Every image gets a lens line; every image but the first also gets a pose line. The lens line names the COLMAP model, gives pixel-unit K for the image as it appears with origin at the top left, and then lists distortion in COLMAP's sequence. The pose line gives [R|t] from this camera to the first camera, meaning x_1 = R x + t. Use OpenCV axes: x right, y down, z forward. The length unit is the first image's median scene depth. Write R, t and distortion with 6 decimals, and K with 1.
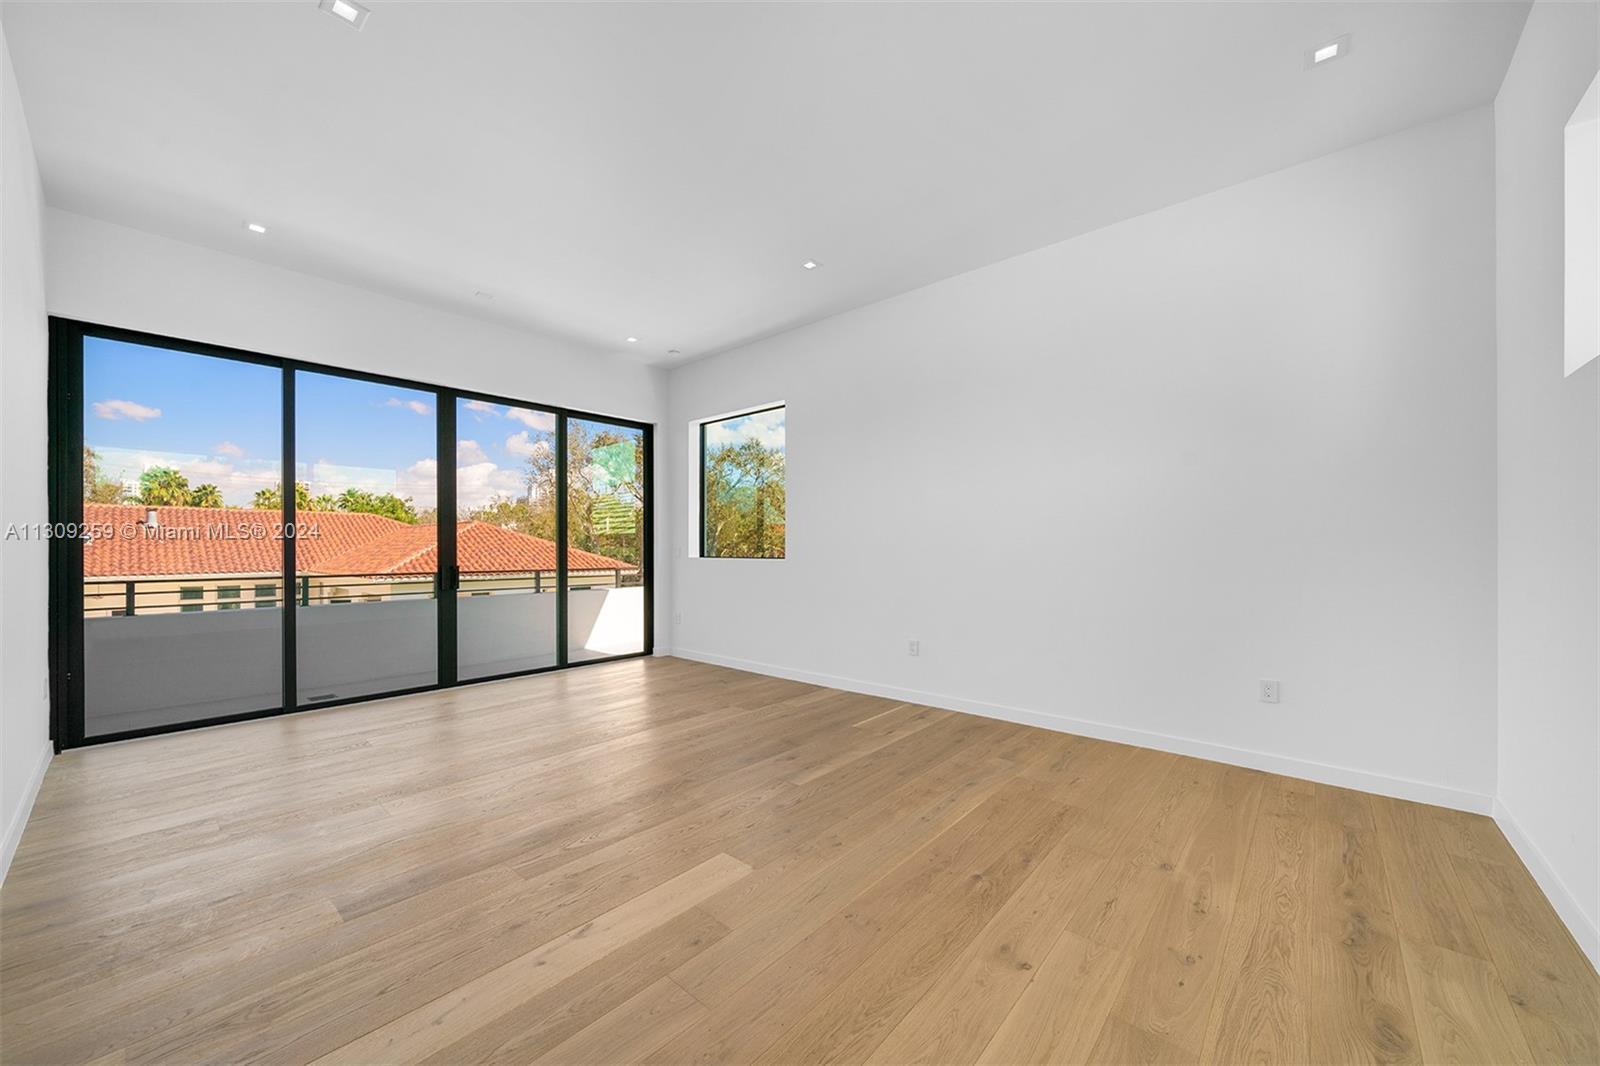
lens RADIAL K [[592.3, 0, 801.2], [0, 592.3, 546.7], [0, 0, 1]] dist [0.000535, 0.000128]
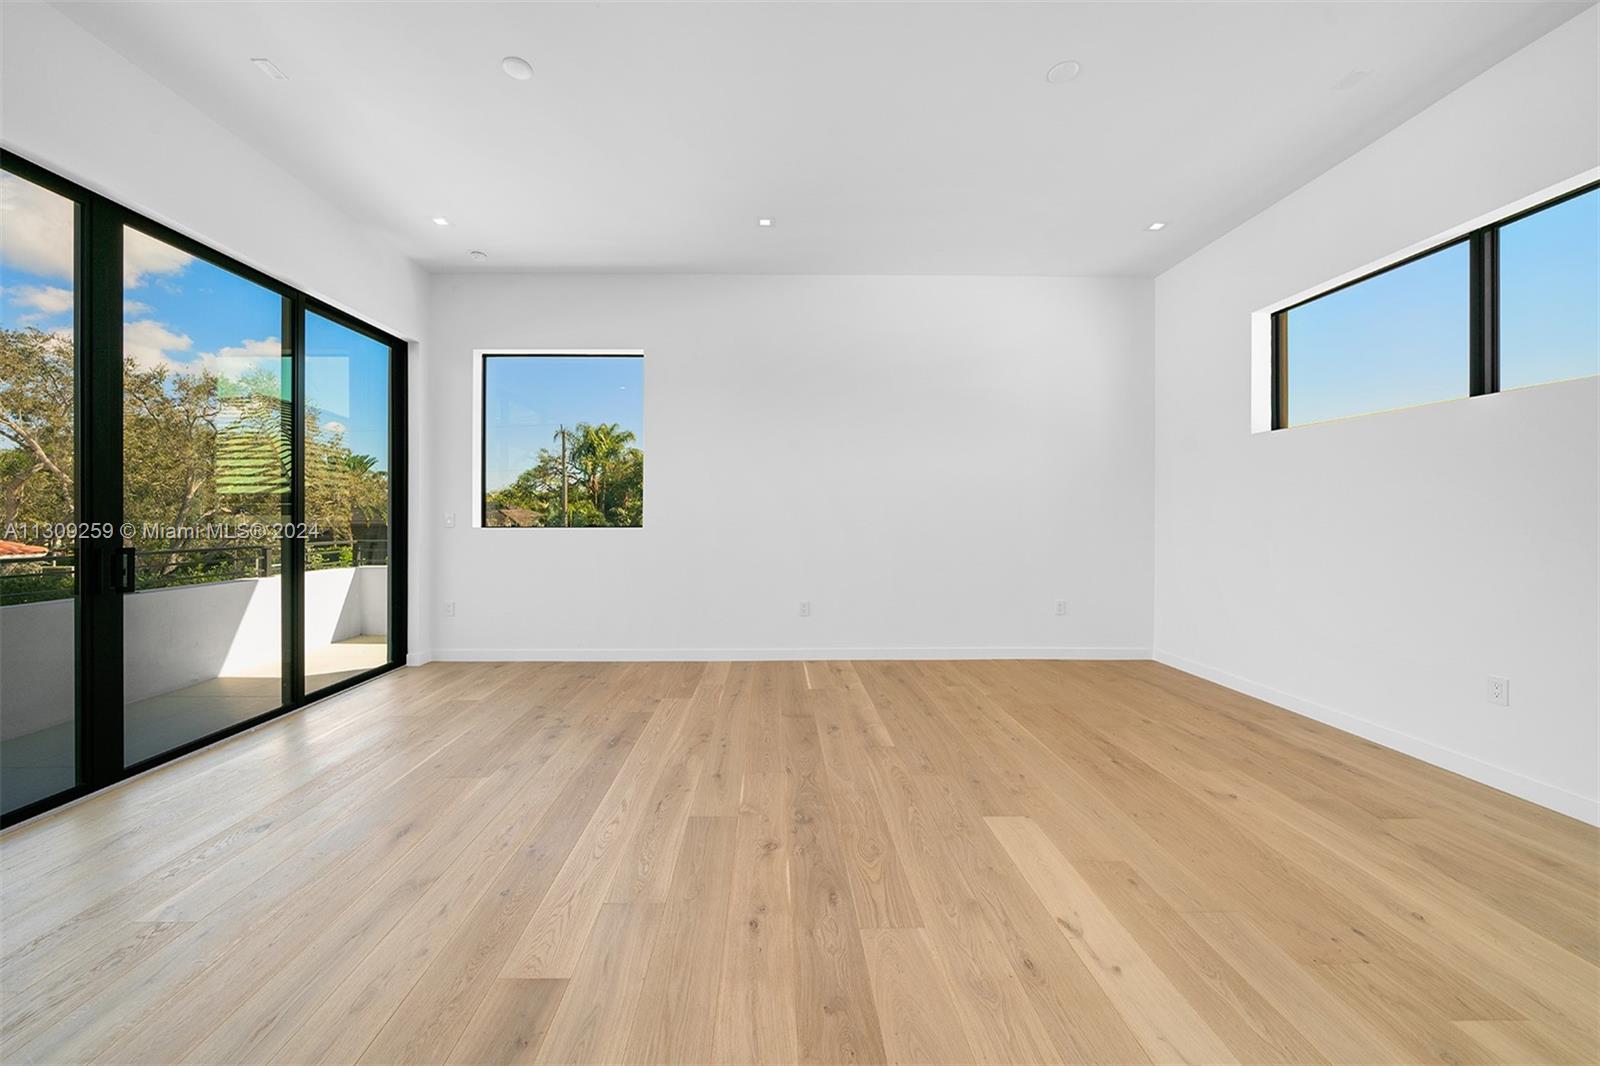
lens RADIAL K [[570.1, 0, 781.4], [0, 570.1, 515.7], [0, 0, 1]] dist [-0.001078, -0.000063]
pose [[0.740411, 0.003539, 0.672145, -0.531601], [-0.001896, 0.999993, -0.003177, 0.005692], [-0.672152, 0.001078, 0.740412, 0.265059]]
